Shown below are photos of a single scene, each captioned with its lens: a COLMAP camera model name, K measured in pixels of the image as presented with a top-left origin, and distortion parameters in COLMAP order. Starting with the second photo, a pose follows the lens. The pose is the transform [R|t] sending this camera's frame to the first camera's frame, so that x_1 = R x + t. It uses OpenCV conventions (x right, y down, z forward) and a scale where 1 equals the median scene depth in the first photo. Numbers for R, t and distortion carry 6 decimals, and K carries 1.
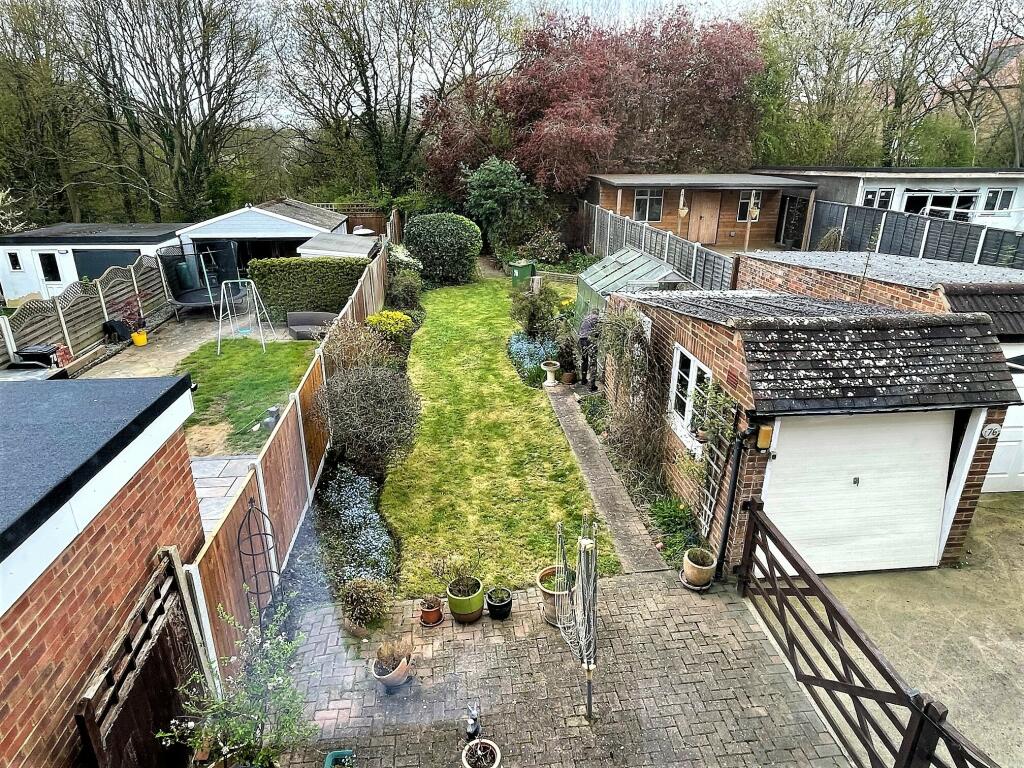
lens RADIAL K [[622.0, 0, 516.3], [0, 622.0, 388.9], [0, 0, 1]] dist [0.000530, -0.001171]
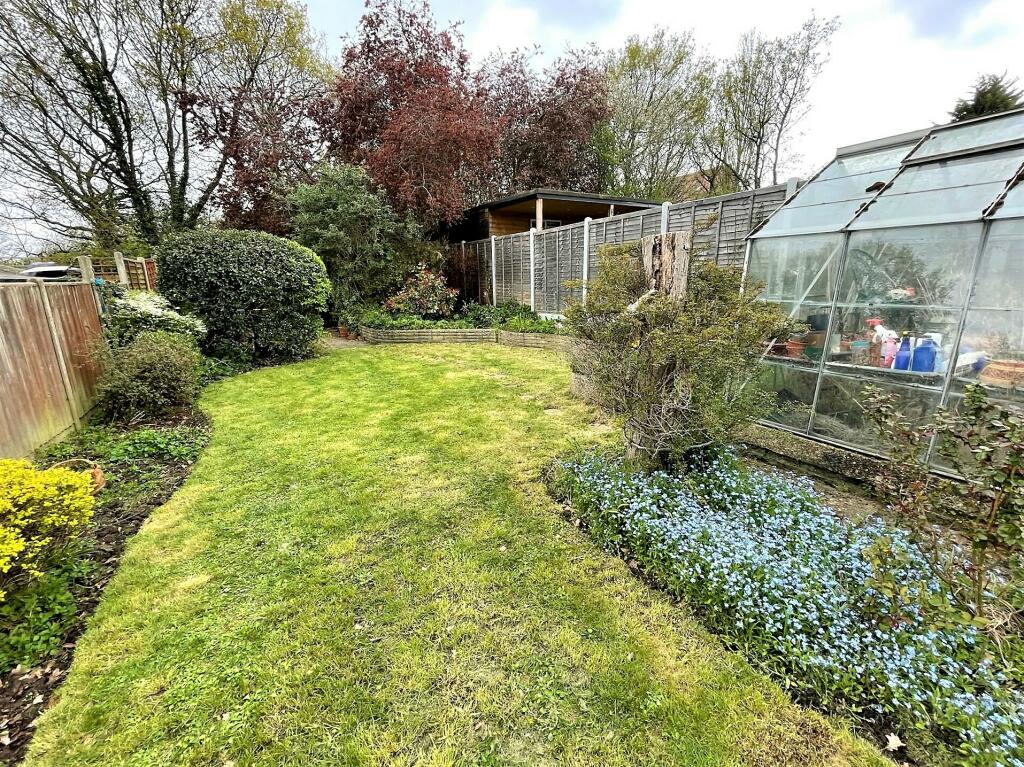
lens RADIAL K [[435.6, 0, 513.2], [0, 435.6, 386.7], [0, 0, 1]] dist [-0.005207, -0.000623]
pose [[0.912863, -0.121520, 0.389761, -0.155612], [0.171683, 0.980422, -0.096424, -0.177104], [-0.370413, 0.154938, 0.915854, 1.350538]]
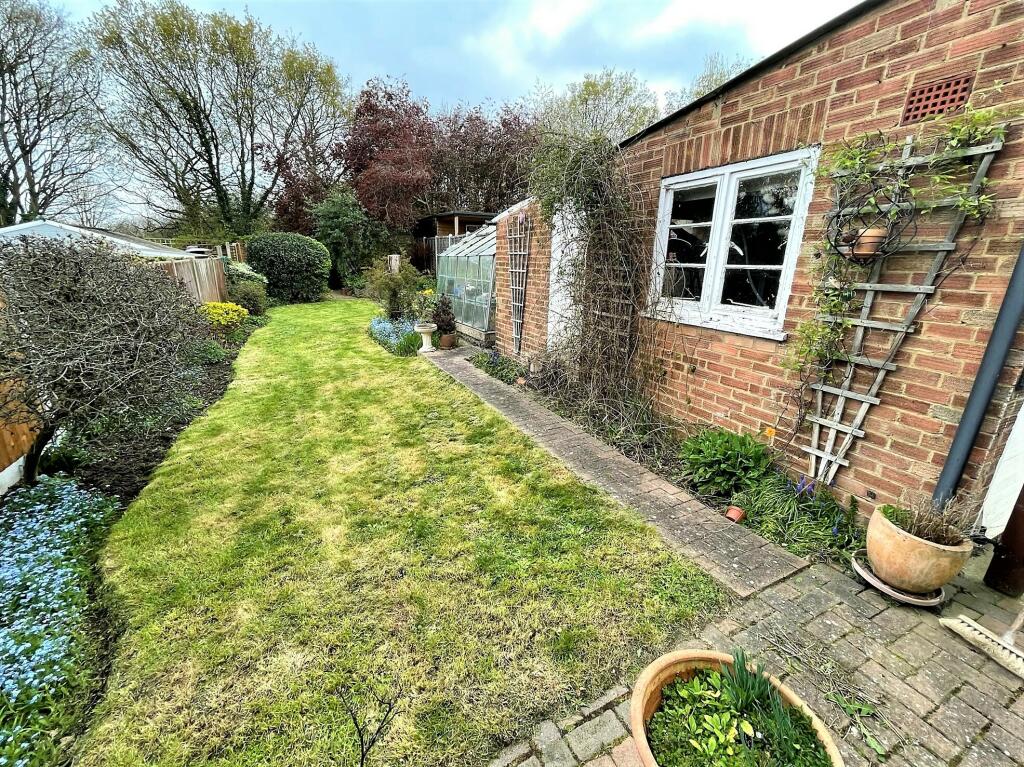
lens RADIAL K [[422.8, 0, 513.7], [0, 422.8, 388.2], [0, 0, 1]] dist [-0.003081, -0.000904]
pose [[0.942329, -0.085173, 0.323669, -0.031568], [0.109098, 0.992426, -0.056472, 0.114792], [-0.316407, 0.088527, 0.944484, 0.560757]]
